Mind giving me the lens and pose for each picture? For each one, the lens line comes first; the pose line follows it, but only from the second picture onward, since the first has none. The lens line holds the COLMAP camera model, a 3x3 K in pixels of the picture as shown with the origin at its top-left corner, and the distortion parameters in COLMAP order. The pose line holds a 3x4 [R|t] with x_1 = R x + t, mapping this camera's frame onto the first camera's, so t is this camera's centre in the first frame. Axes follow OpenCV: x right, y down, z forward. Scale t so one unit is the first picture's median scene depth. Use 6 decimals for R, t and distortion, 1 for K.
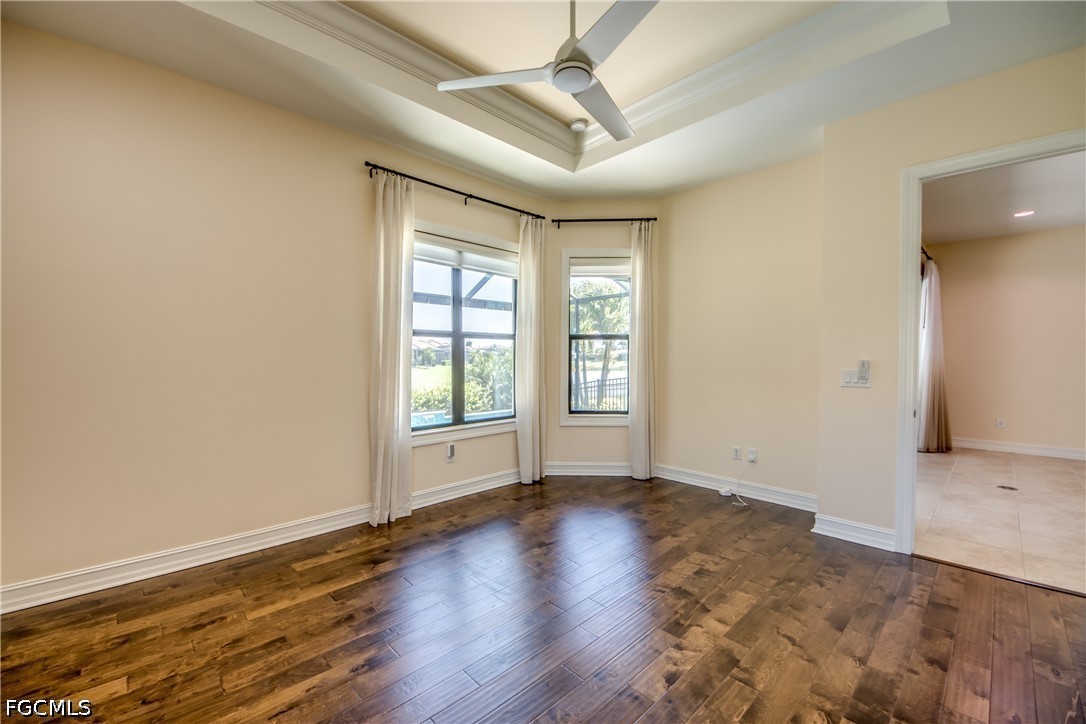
lens RADIAL K [[433.6, 0, 544.7], [0, 433.6, 347.8], [0, 0, 1]] dist [0.038934, -0.026267]
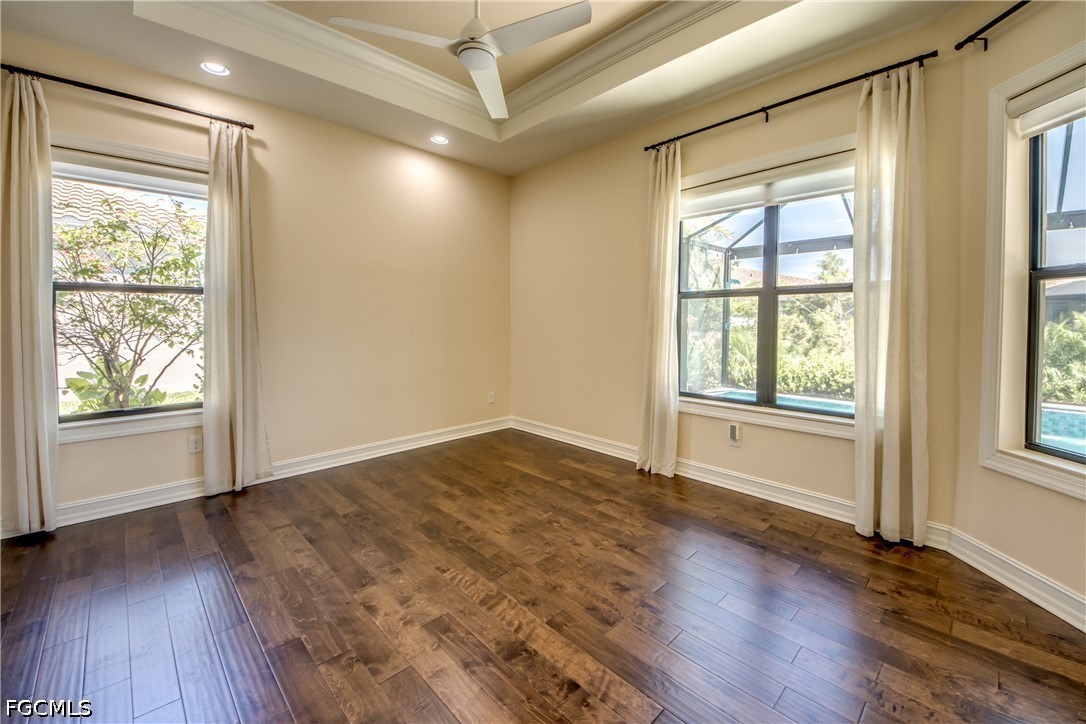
lens RADIAL K [[431.0, 0, 545.1], [0, 431.0, 312.6], [0, 0, 1]] dist [0.039037, -0.024753]
pose [[0.017305, -0.018599, -0.999677, 0.638115], [0.015333, 0.999714, -0.018334, 0.018610], [0.999733, -0.015011, 0.017586, 0.650688]]
